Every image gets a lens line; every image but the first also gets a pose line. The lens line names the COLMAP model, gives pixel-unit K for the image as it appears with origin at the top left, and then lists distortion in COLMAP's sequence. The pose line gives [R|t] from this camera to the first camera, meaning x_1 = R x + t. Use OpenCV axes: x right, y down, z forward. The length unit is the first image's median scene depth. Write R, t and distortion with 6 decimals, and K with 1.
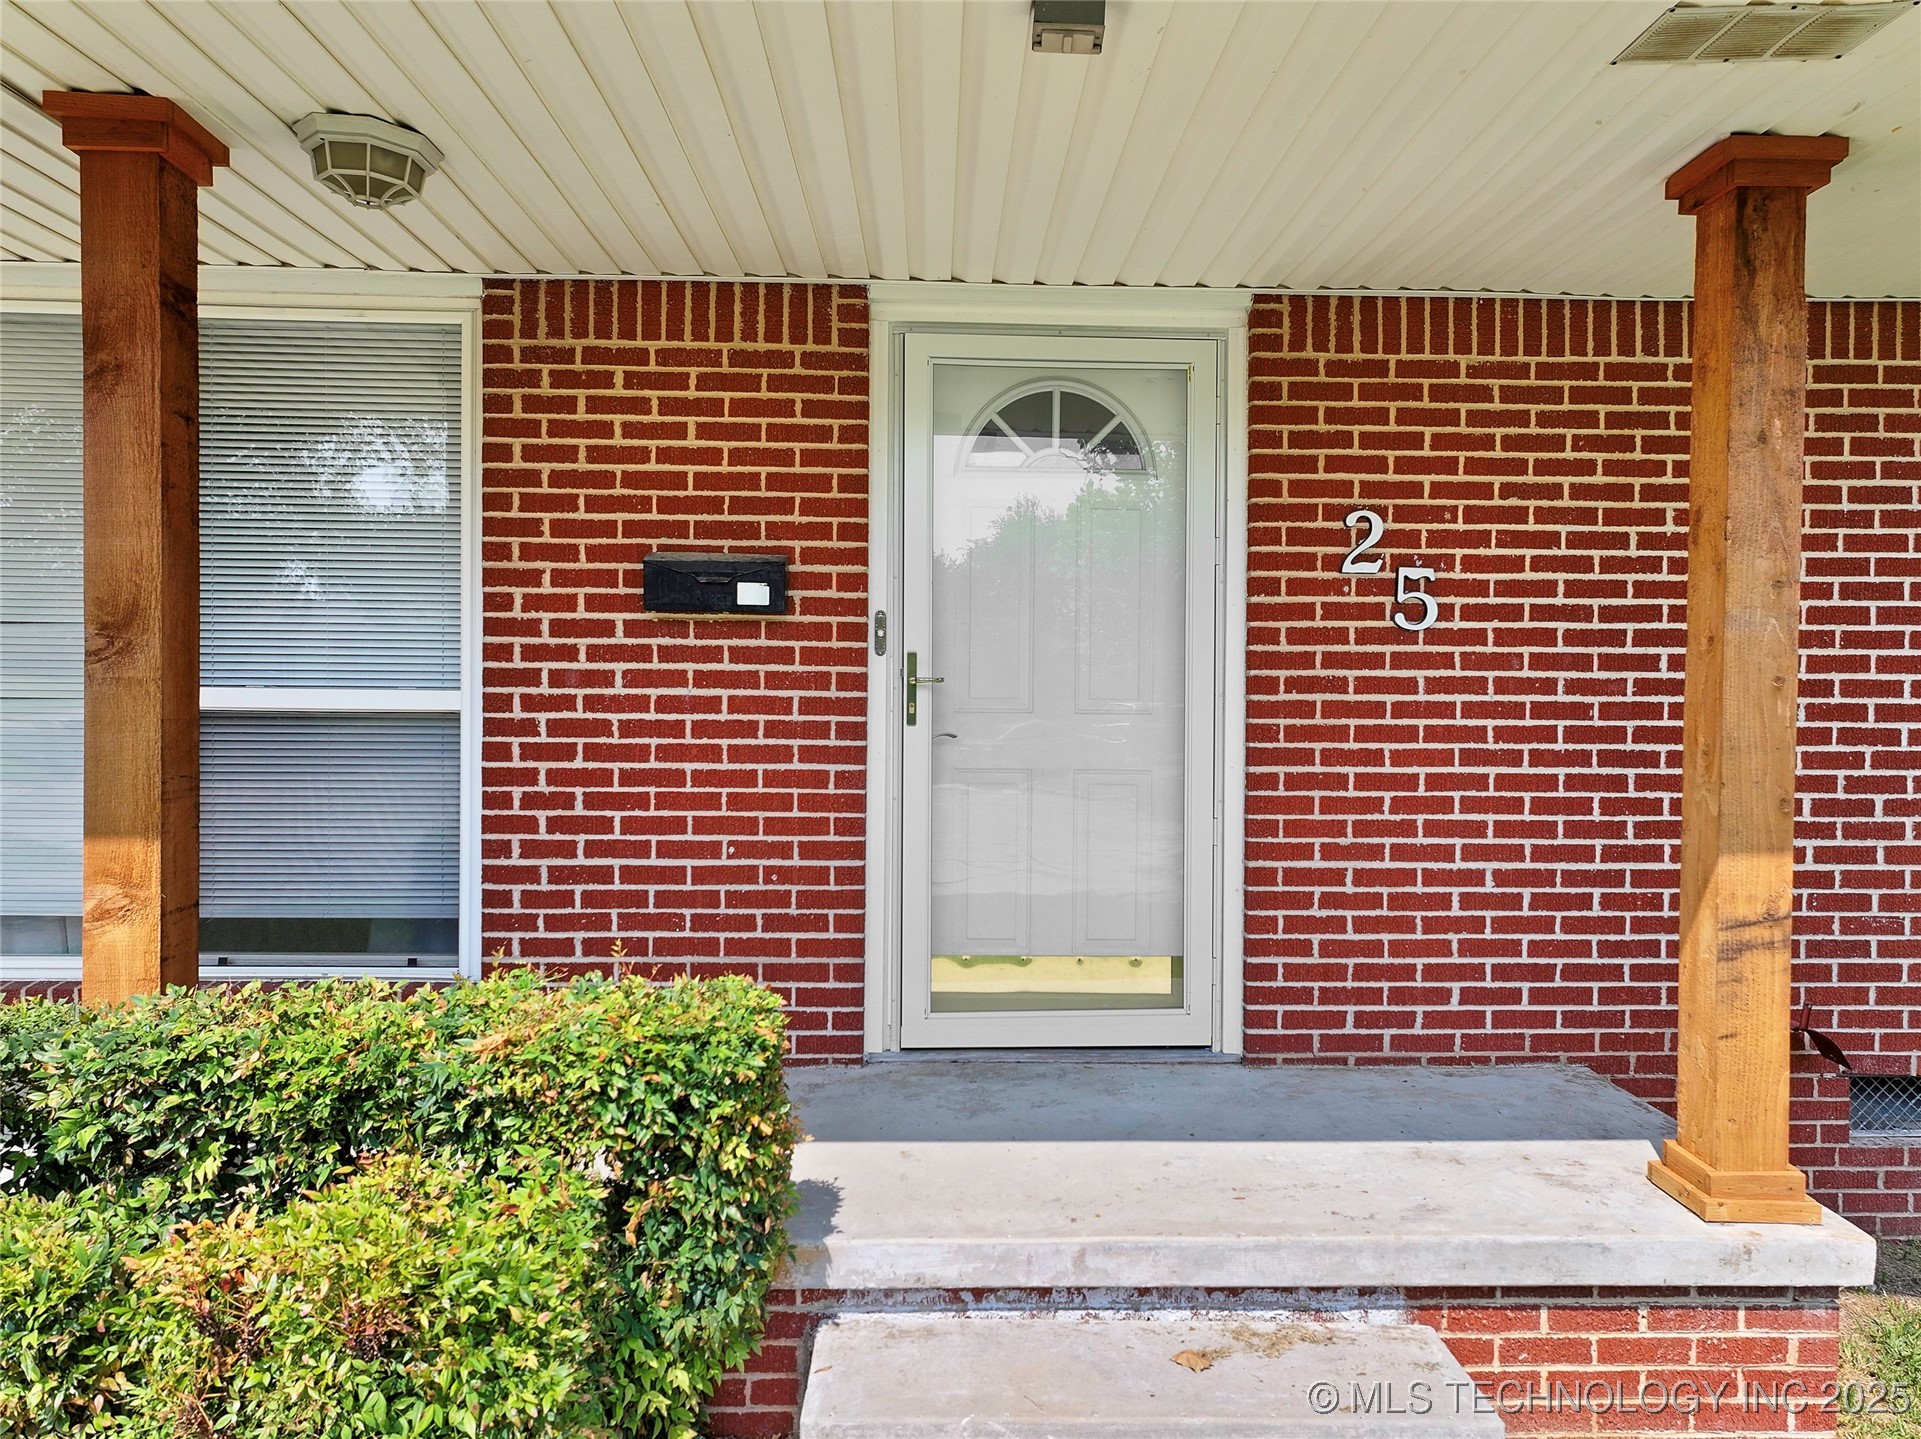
lens RADIAL K [[1366.5, 0, 960.5], [0, 1366.5, 719.5], [0, 0, 1]] dist [0.006766, 0.002865]
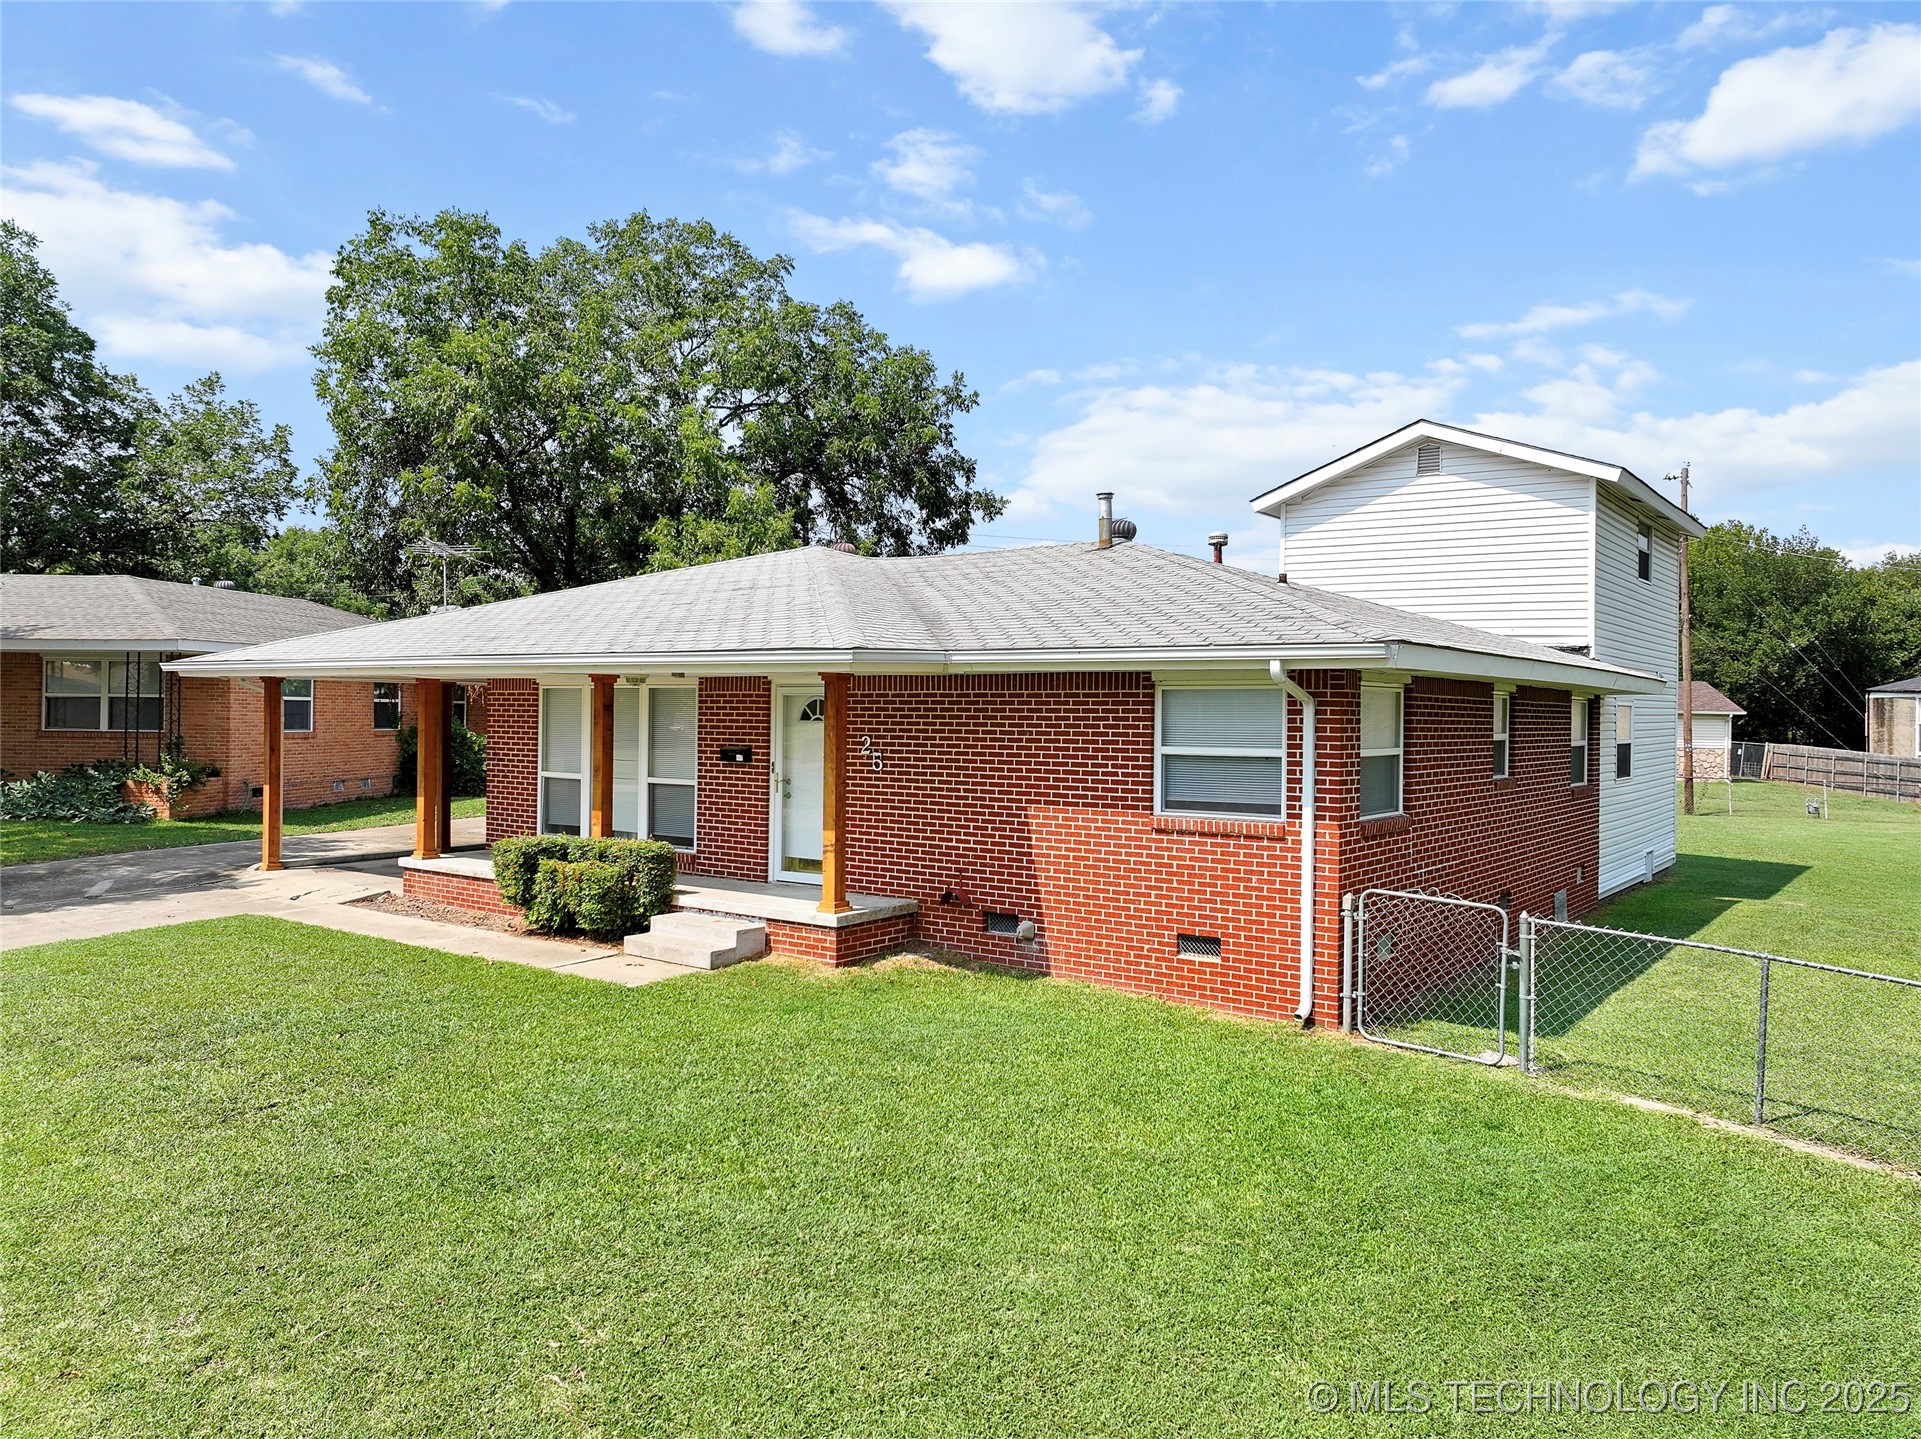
lens RADIAL K [[1347.4, 0, 947.1], [0, 1347.4, 719.1], [0, 0, 1]] dist [0.003986, -0.000543]
pose [[0.778506, -0.001302, -0.627635, 2.636664], [-0.008619, 0.999881, -0.012765, -0.153874], [0.627577, 0.015347, 0.778403, -1.577285]]
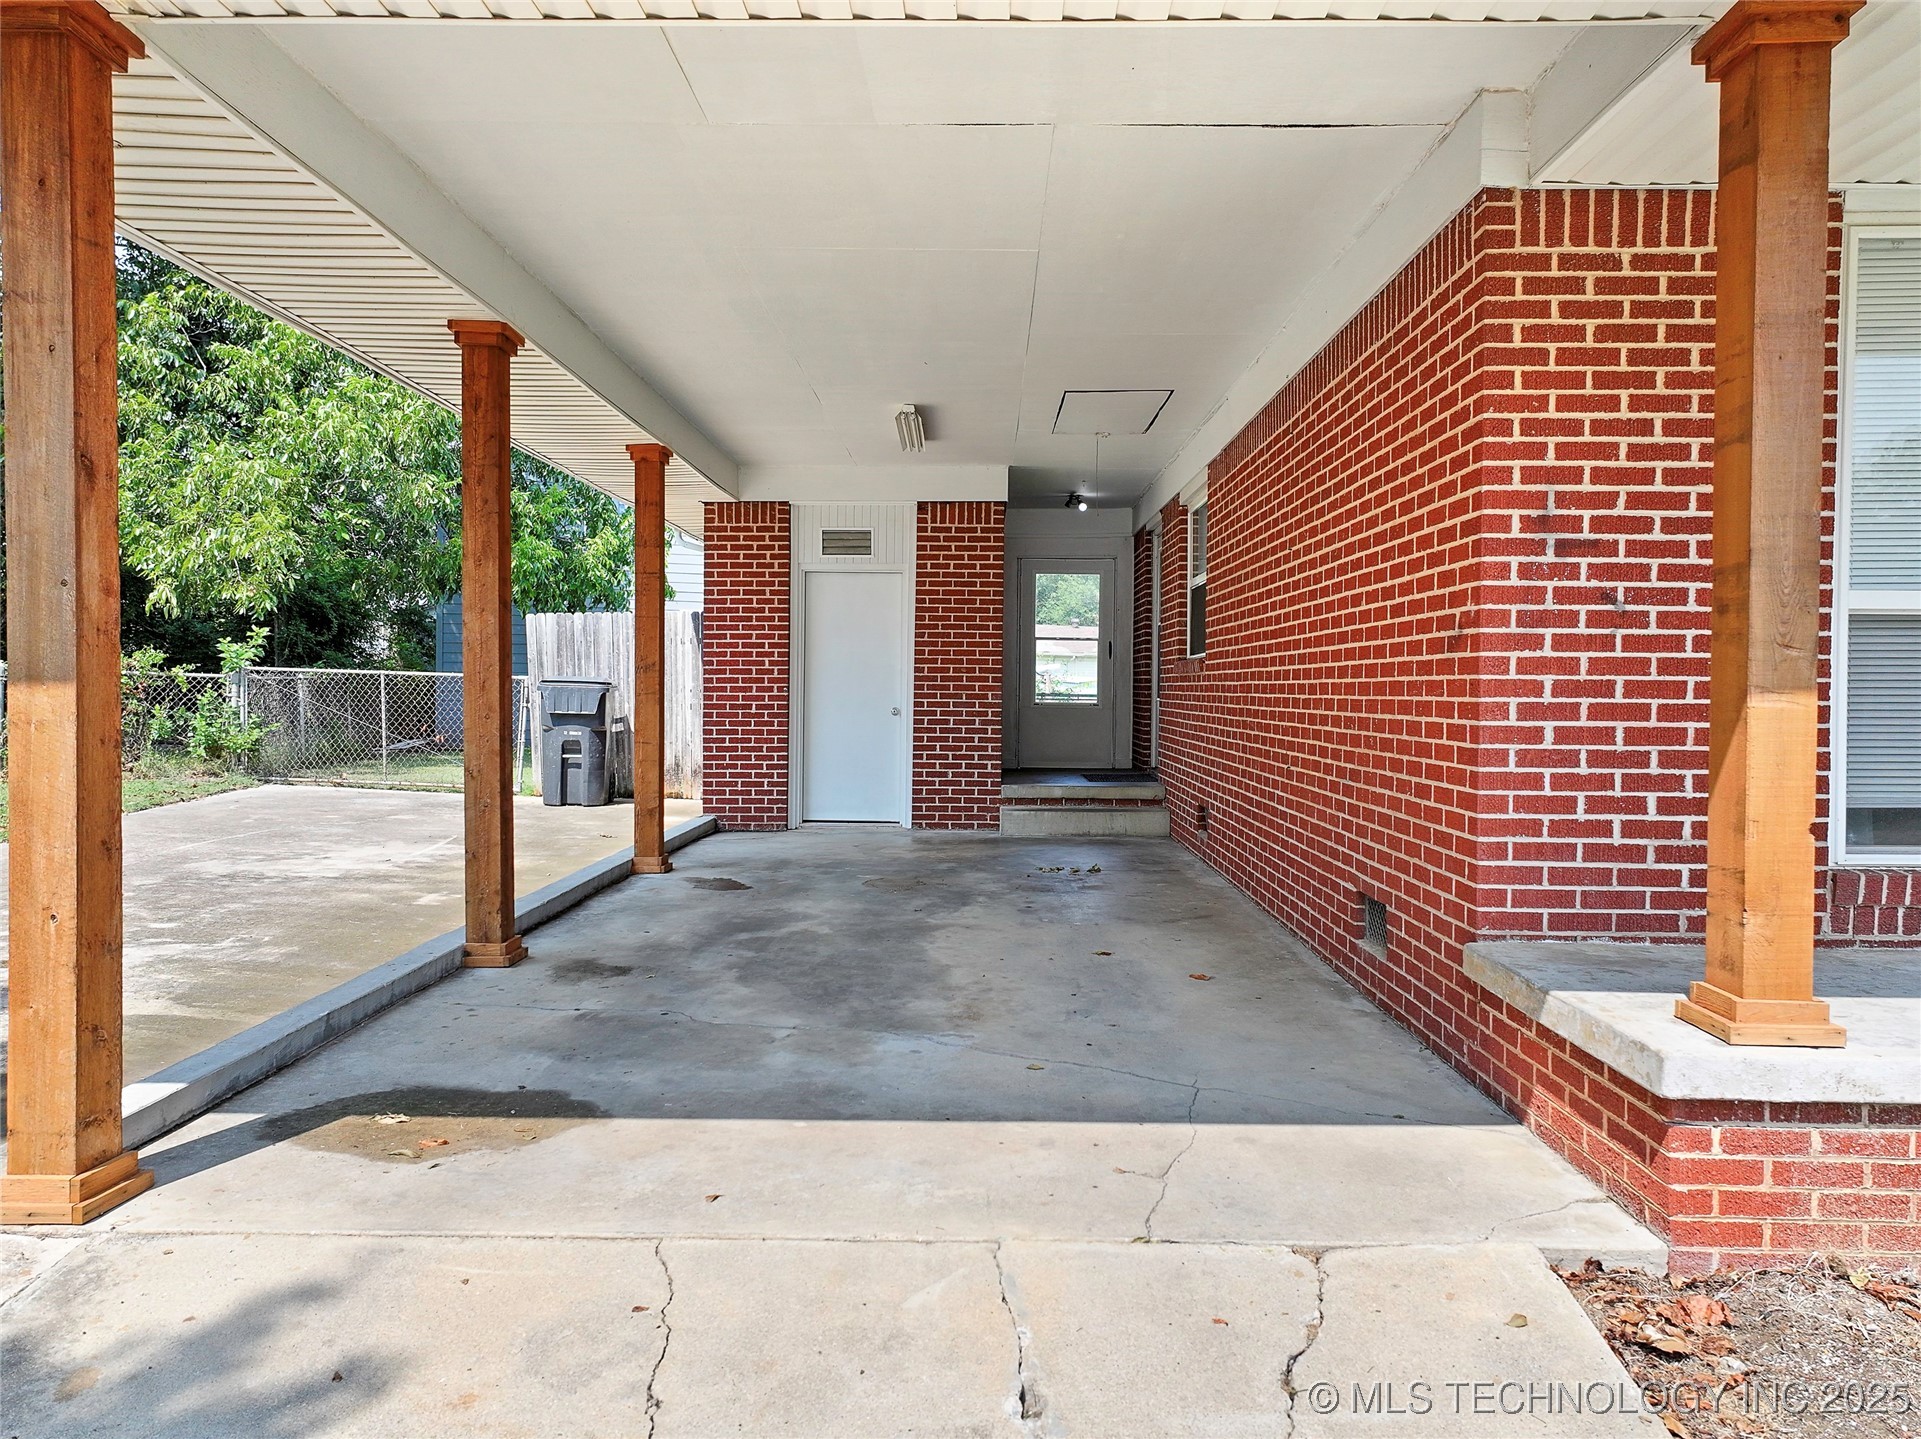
lens RADIAL K [[1351.7, 0, 962.8], [0, 1351.7, 712.3], [0, 0, 1]] dist [0.004028, -0.000400]
pose [[0.999001, -0.005265, -0.044372, -1.710749], [0.005609, 0.999955, 0.007639, 0.051181], [0.044330, -0.007880, 0.998986, -0.088661]]
